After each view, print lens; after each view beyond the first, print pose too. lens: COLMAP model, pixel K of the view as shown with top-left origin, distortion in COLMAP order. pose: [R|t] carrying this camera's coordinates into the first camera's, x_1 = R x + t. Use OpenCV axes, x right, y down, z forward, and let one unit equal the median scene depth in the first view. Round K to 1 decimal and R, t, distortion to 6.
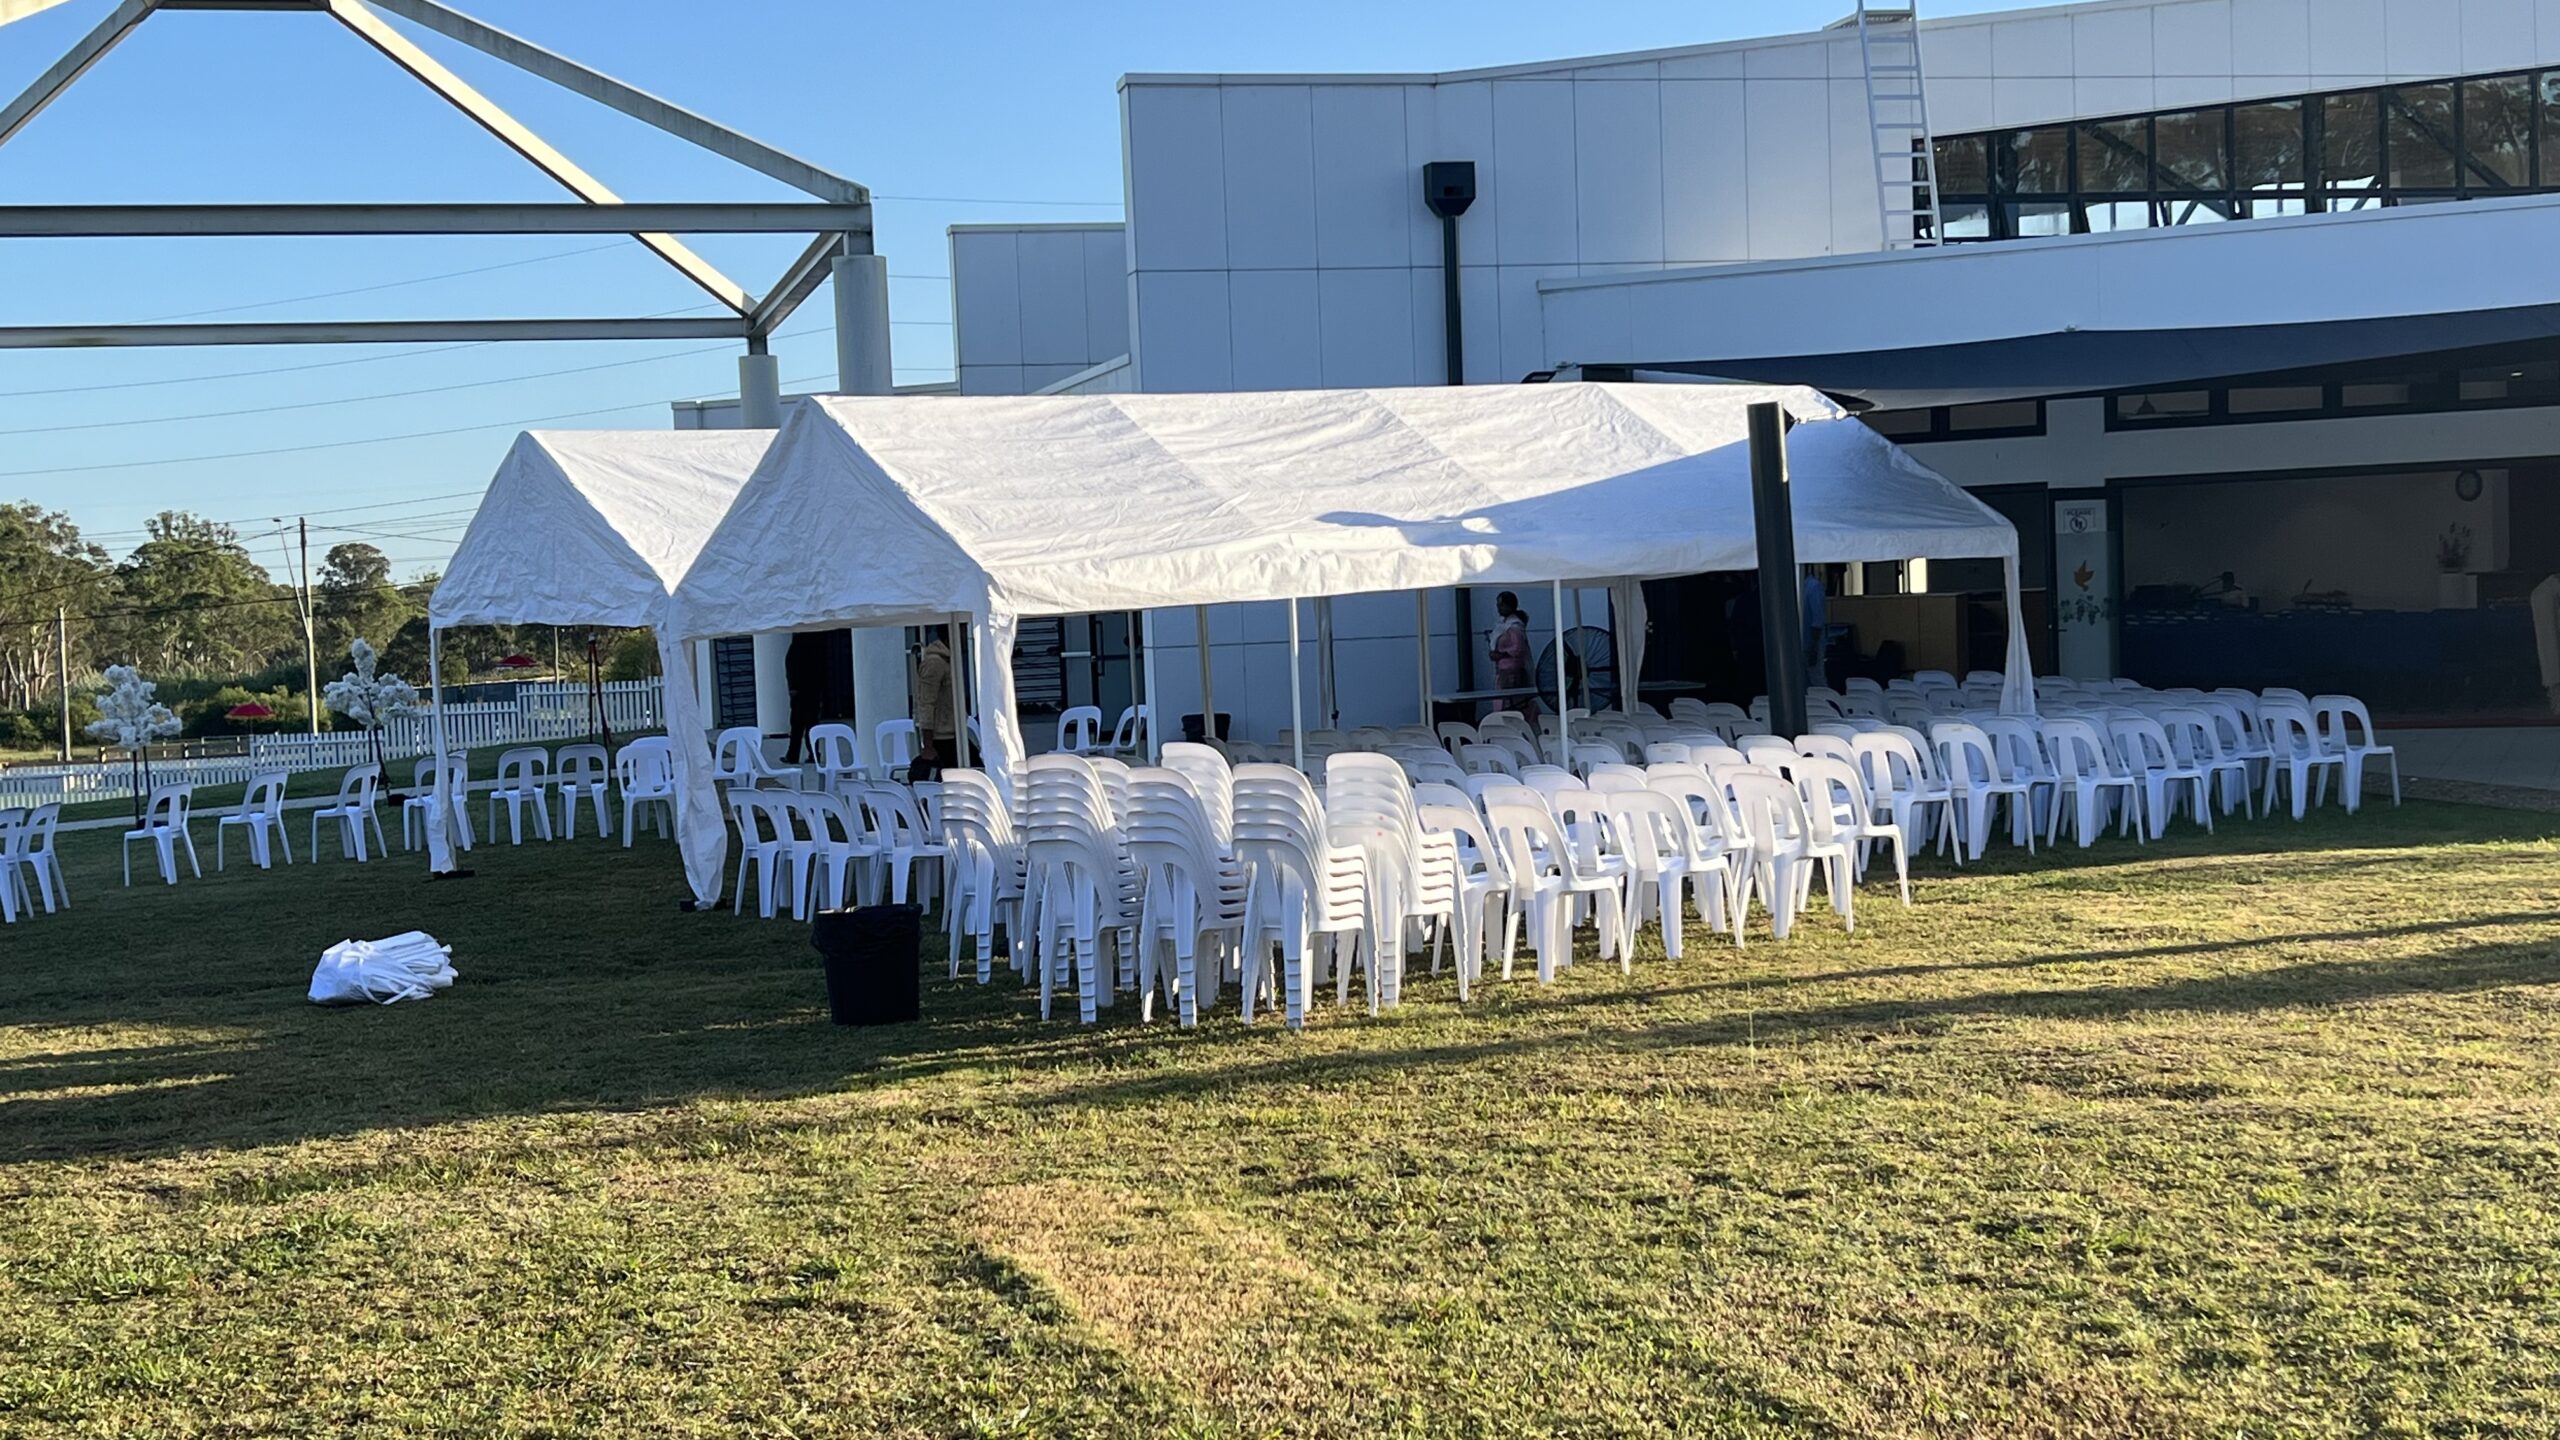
lens RADIAL K [[3052.6, 0, 1313.3], [0, 3052.6, 716.0], [0, 0, 1]] dist [0.083405, -0.023799]
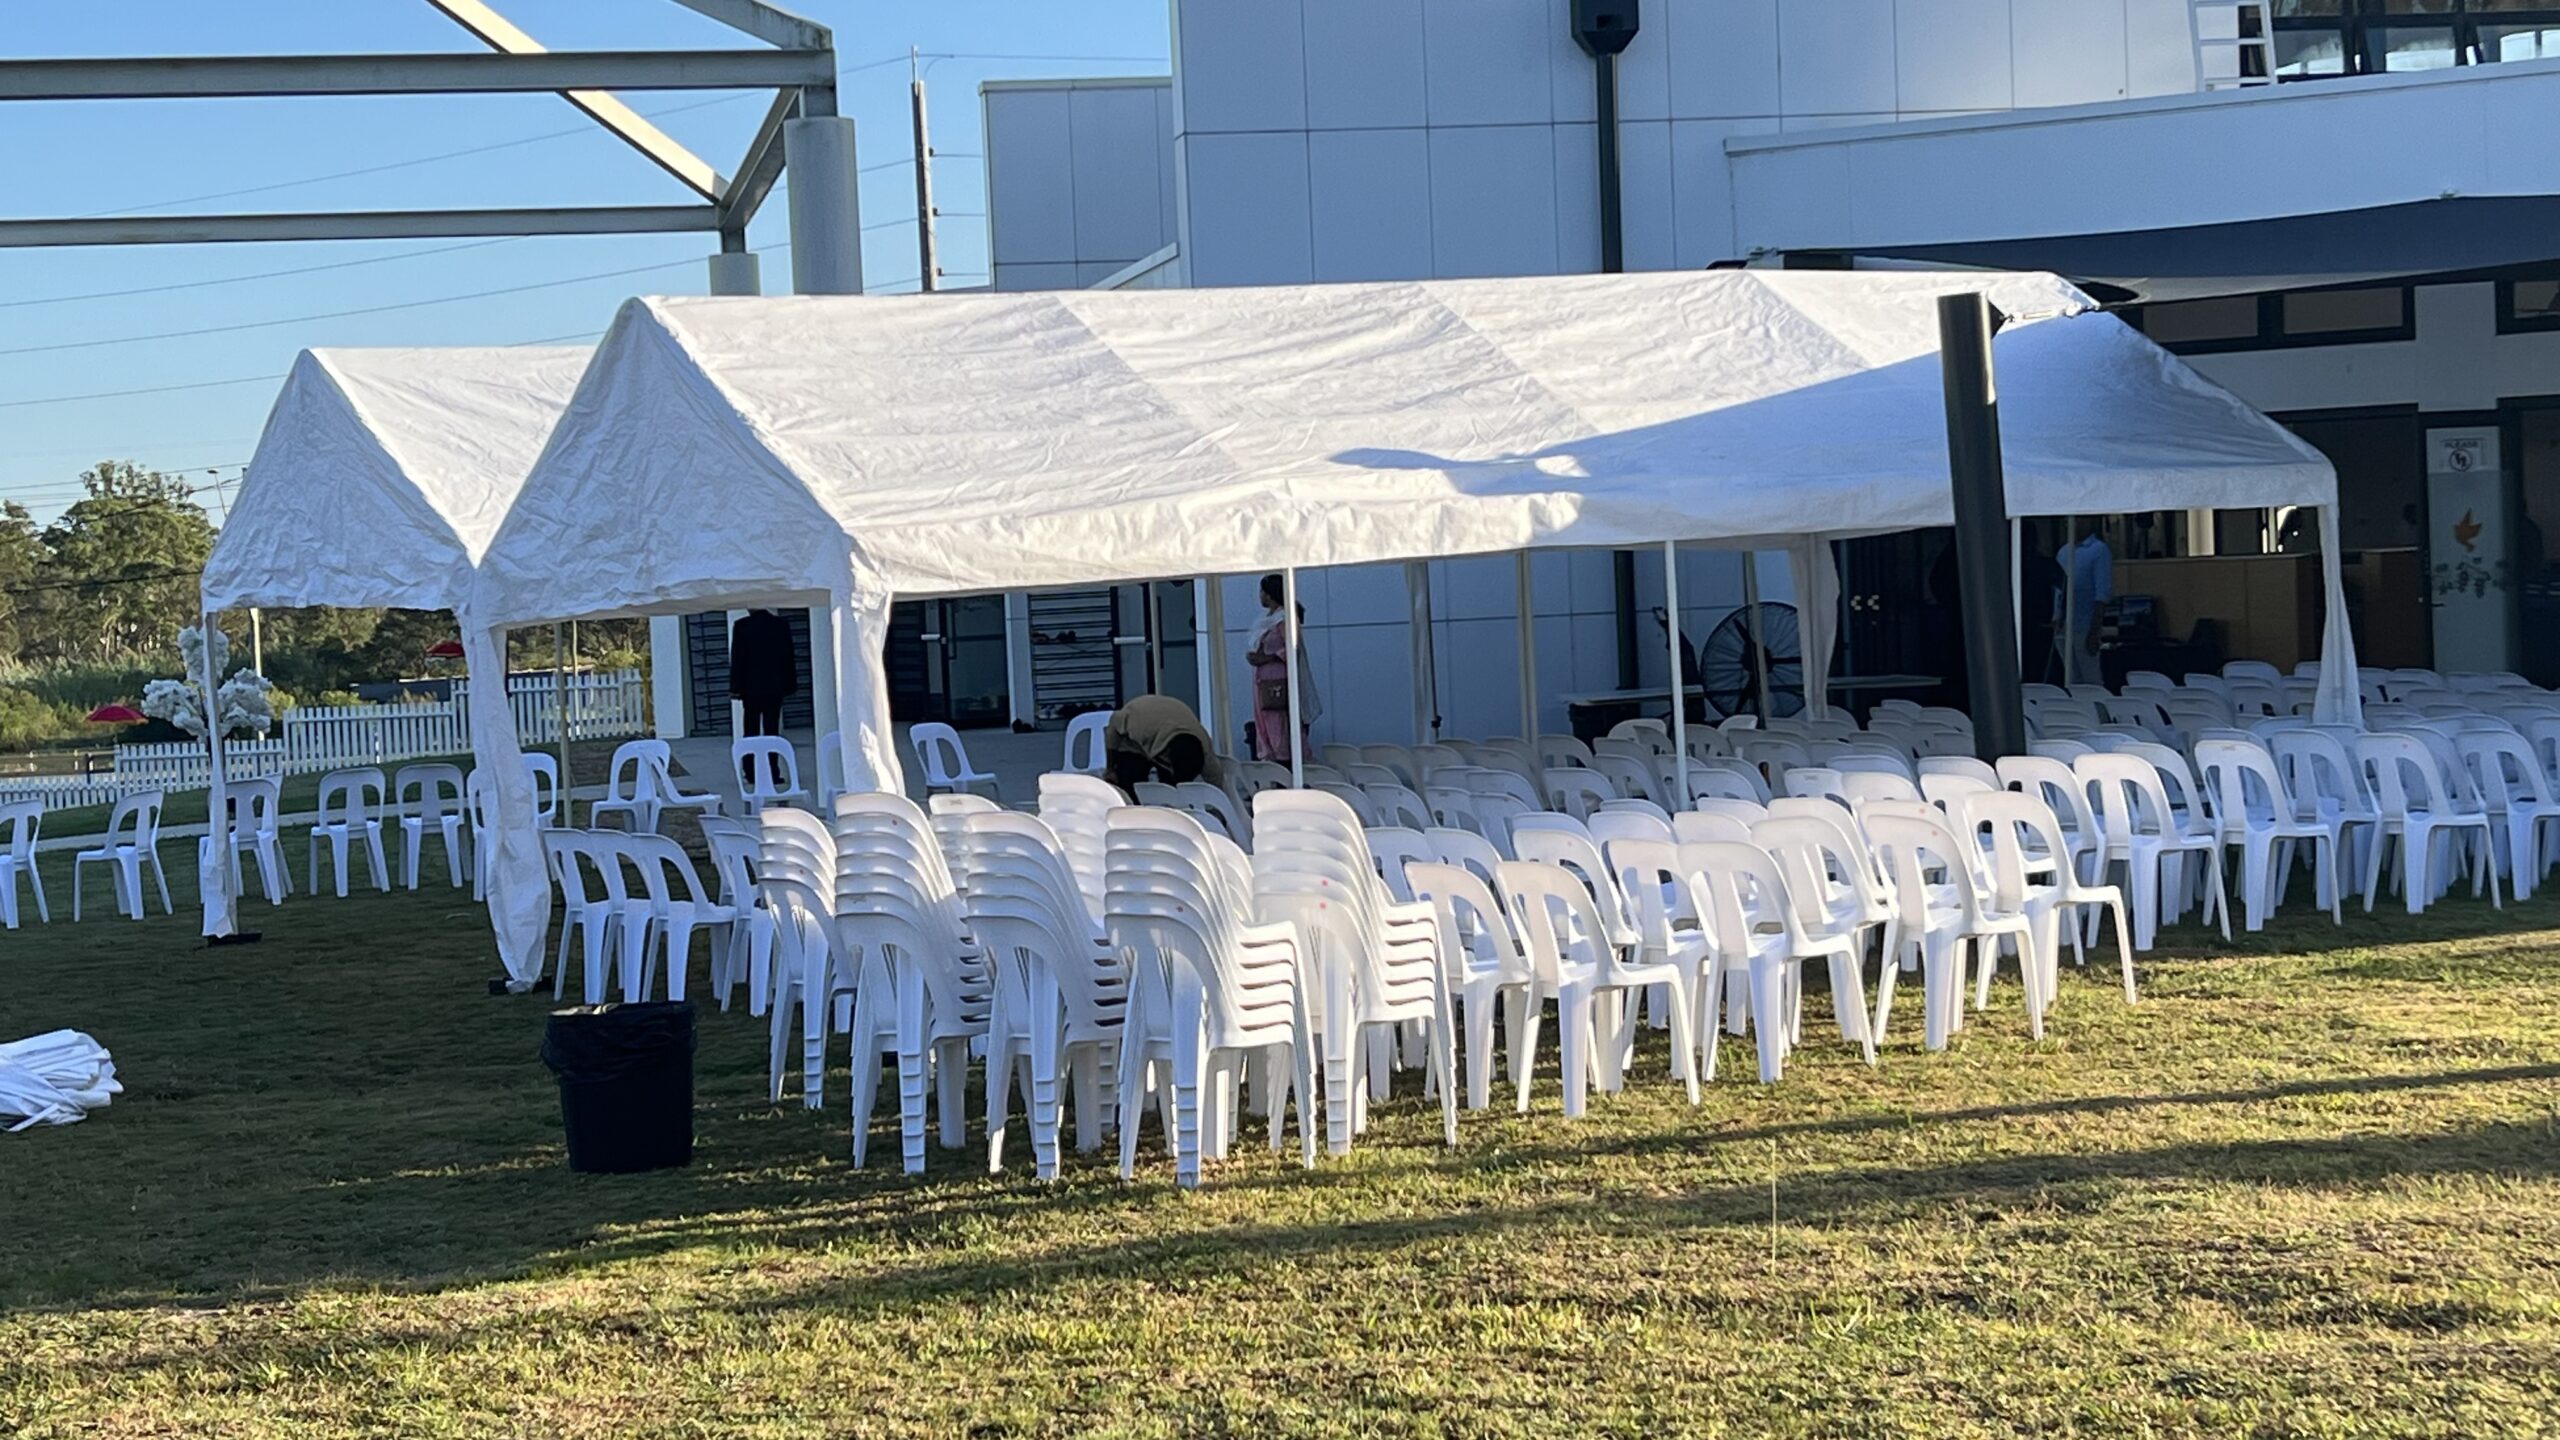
lens RADIAL K [[3889.6, 0, 1278.6], [0, 3889.6, 645.5], [0, 0, 1]] dist [0.095707, -0.164541]
pose [[0.997580, -0.002999, -0.069466, 0.052057], [0.001802, 0.999849, -0.017278, -0.004067], [0.069507, 0.017111, 0.997435, 0.074997]]
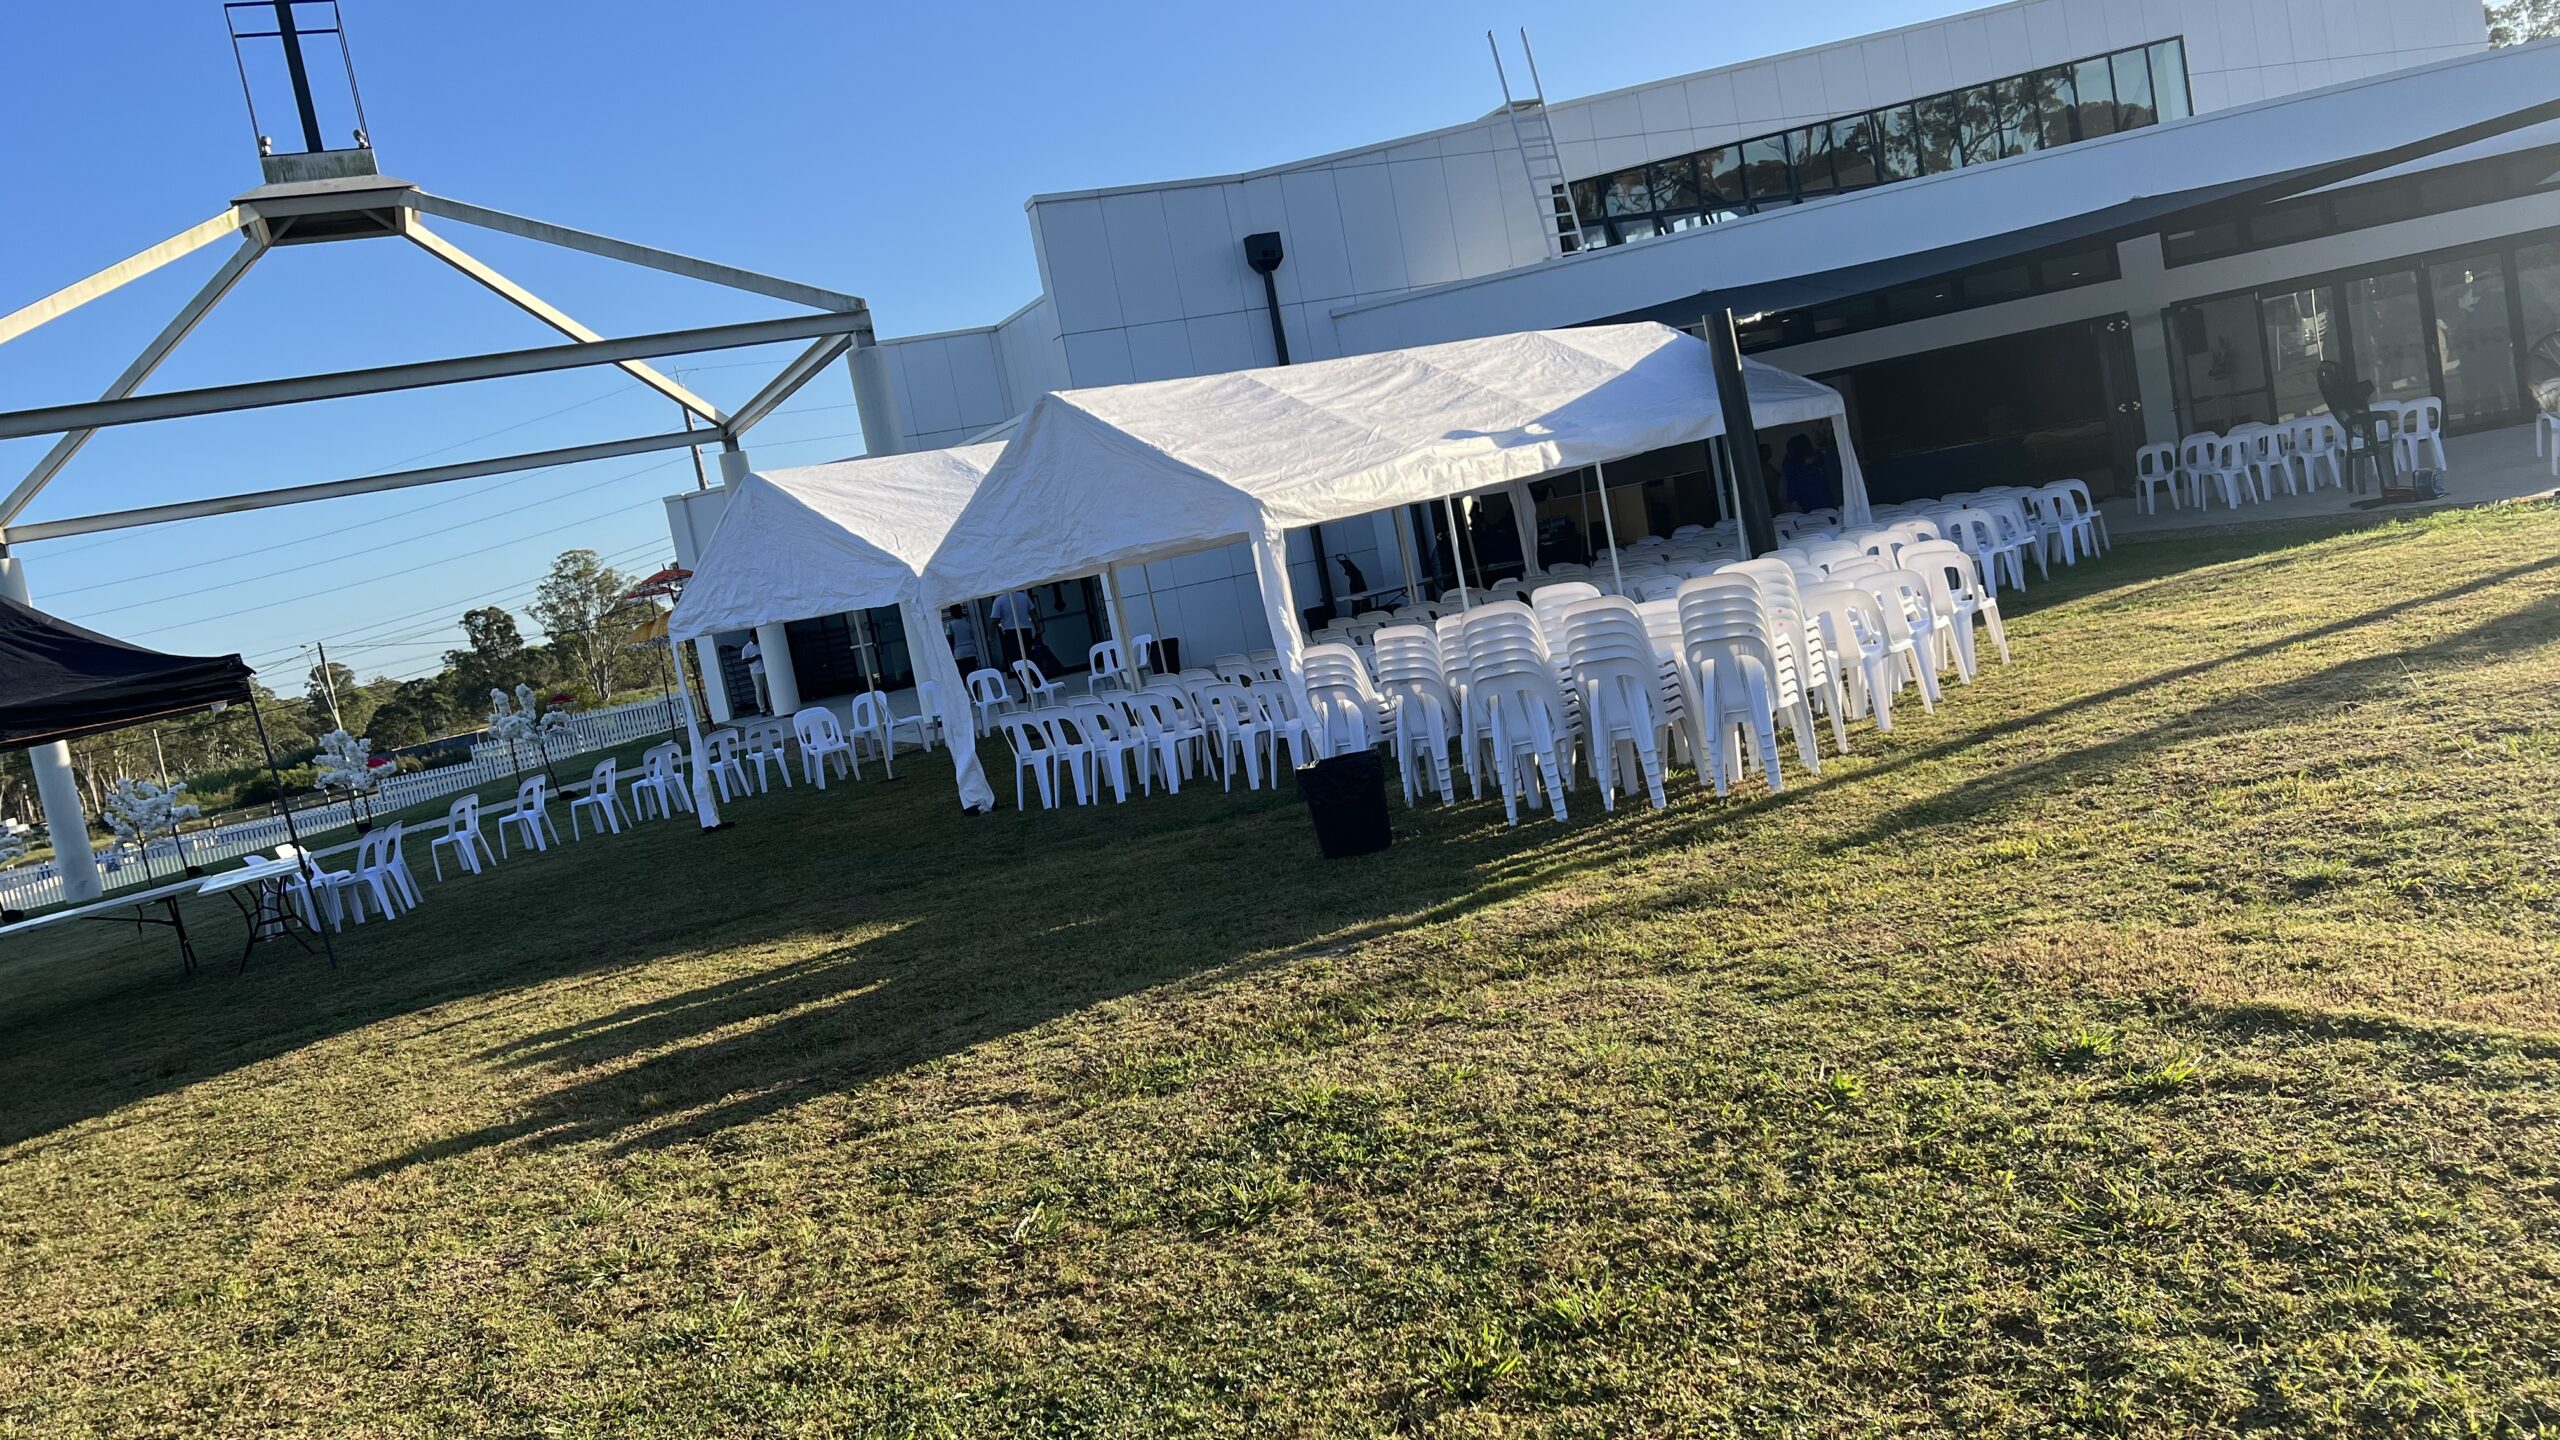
lens RADIAL K [[1880.9, 0, 1283.7], [0, 1880.9, 703.1], [0, 0, 1]] dist [0.071364, -0.091536]
pose [[0.974175, -0.158221, 0.161088, -0.206507], [0.154205, 0.987338, 0.037212, 0.007985], [-0.164936, -0.011411, 0.986238, 0.206949]]
